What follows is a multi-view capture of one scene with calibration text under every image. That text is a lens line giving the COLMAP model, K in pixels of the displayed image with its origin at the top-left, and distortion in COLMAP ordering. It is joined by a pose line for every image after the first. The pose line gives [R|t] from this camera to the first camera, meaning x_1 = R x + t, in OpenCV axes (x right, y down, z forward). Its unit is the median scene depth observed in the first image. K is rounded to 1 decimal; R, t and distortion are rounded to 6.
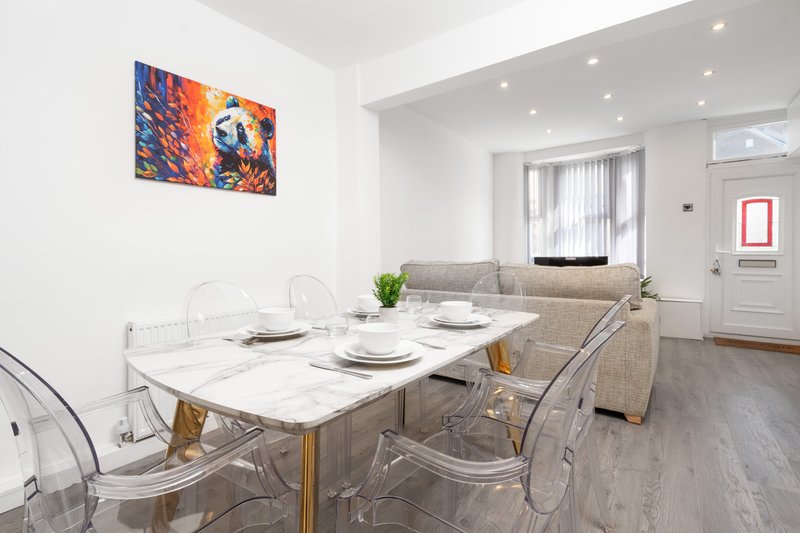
lens RADIAL K [[379.8, 0, 390.1], [0, 379.8, 254.5], [0, 0, 1]] dist [-0.018393, 0.004175]
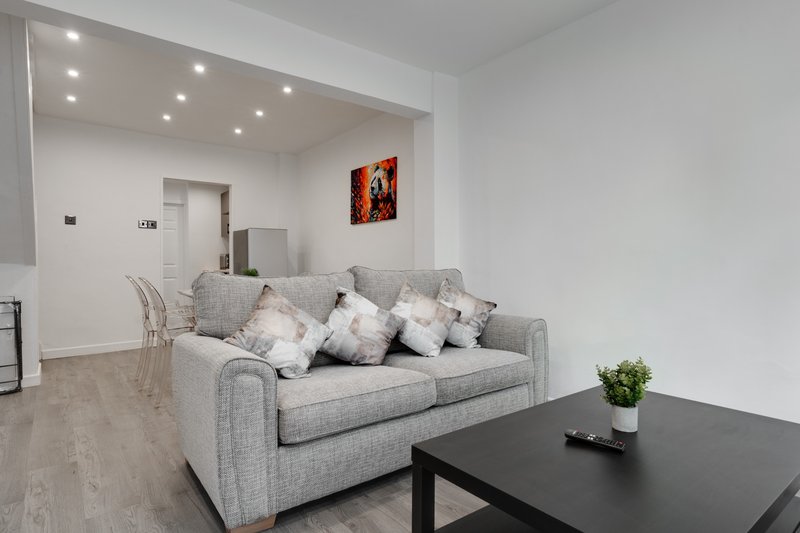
lens RADIAL K [[451.4, 0, 406.6], [0, 451.4, 260.8], [0, 0, 1]] dist [0.007150, 0.000651]
pose [[-0.275348, -0.000003, -0.961345, 1.407956], [-0.007258, 0.999972, 0.002075, -0.002302], [0.961317, 0.007549, -0.275340, 1.637586]]
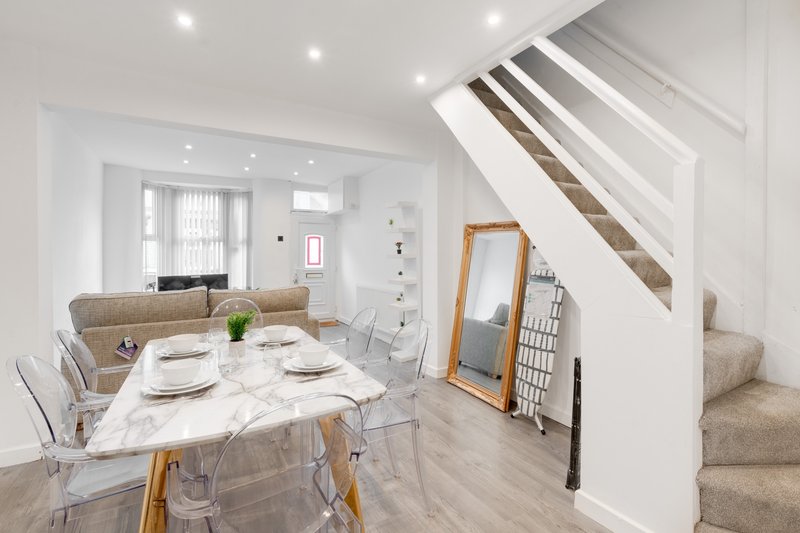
lens RADIAL K [[356.0, 0, 403.7], [0, 356.0, 259.6], [0, 0, 1]] dist [-0.006976, 0.001318]
pose [[0.392767, -0.000854, 0.919638, -0.537293], [0.005032, 0.999987, -0.001220, -0.073066], [-0.919624, 0.005107, 0.392766, 0.038901]]
